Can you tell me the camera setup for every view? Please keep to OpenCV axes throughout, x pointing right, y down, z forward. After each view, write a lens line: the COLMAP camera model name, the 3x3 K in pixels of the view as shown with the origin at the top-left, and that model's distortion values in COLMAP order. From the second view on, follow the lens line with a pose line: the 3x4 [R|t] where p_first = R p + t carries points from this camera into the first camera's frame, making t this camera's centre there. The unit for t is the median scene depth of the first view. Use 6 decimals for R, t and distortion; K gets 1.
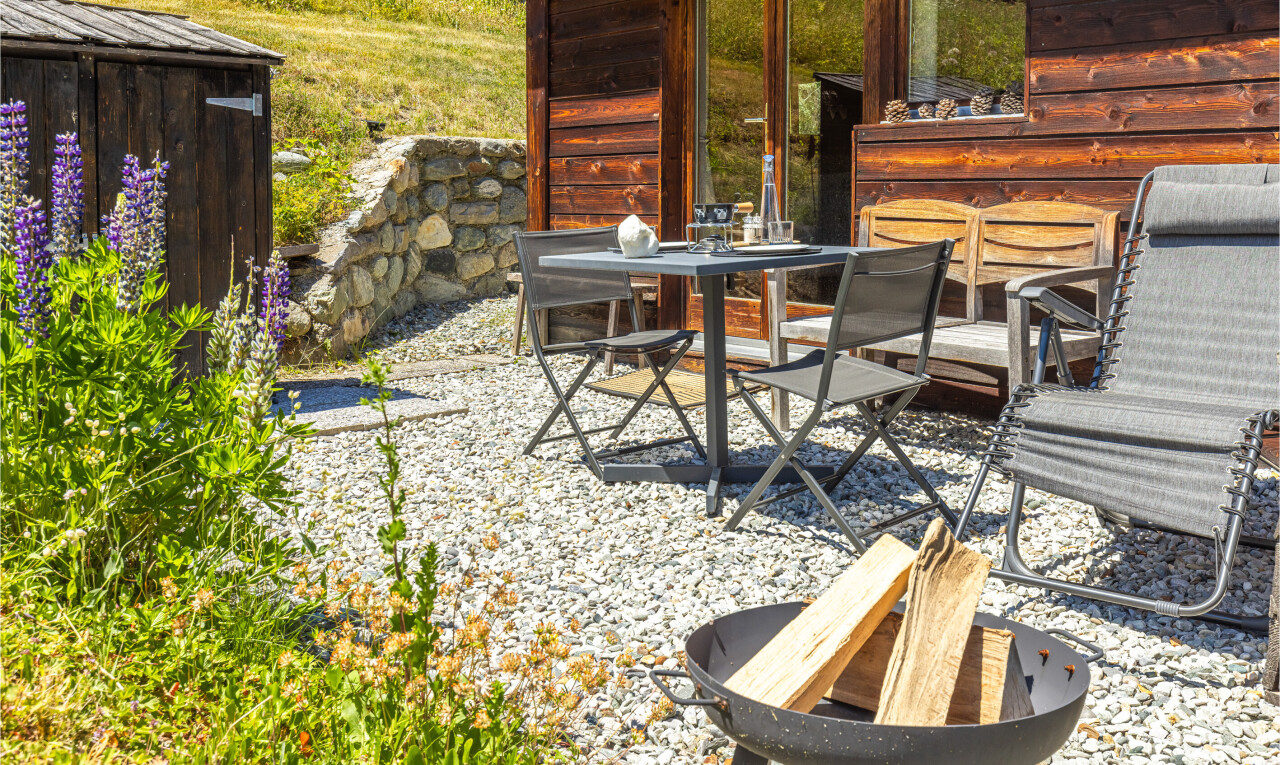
lens RADIAL K [[1323.6, 0, 640.1], [0, 1323.6, 380.5], [0, 0, 1]] dist [-0.081547, 0.000000]
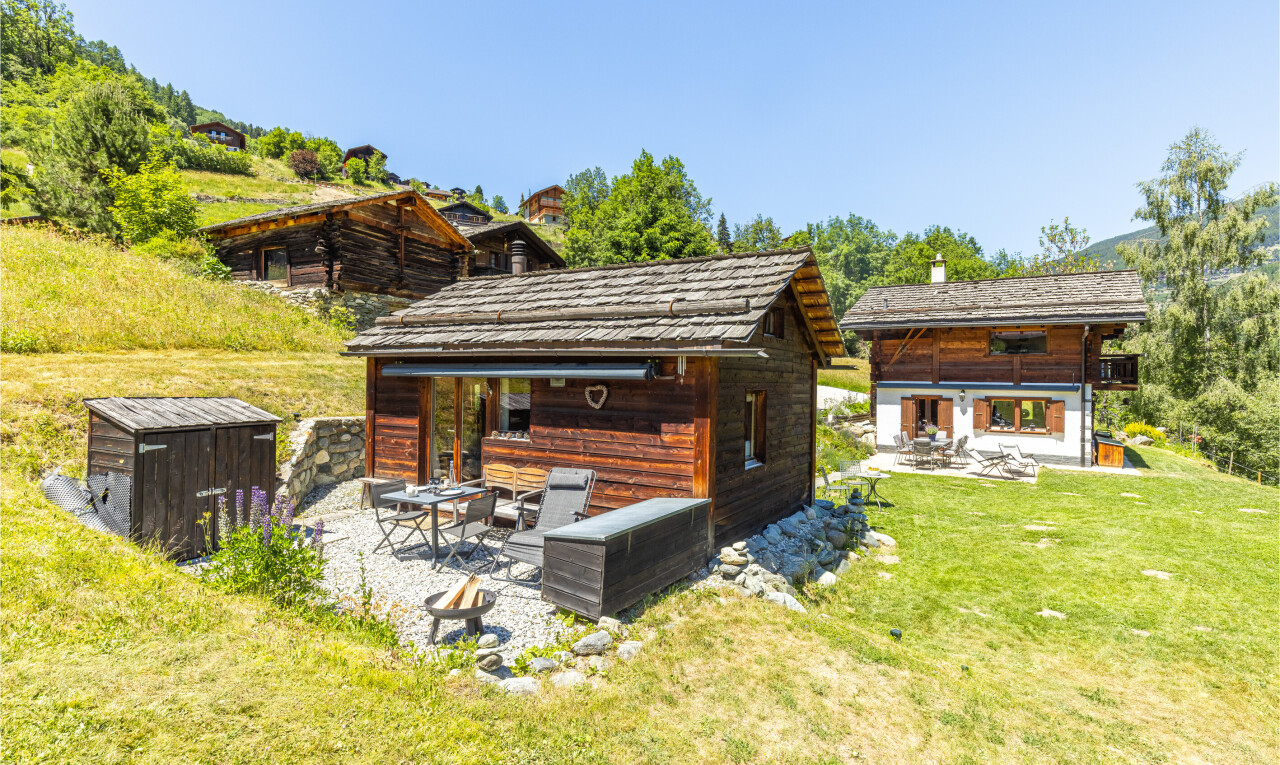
lens RADIAL K [[627.5, 0, 649.8], [0, 627.5, 387.7], [0, 0, 1]] dist [0.002170, -0.000035]
pose [[0.931270, 0.012889, 0.364101, -0.014056], [0.039542, 0.989895, -0.136180, -0.073564], [-0.362177, 0.141218, 0.921350, -0.486856]]
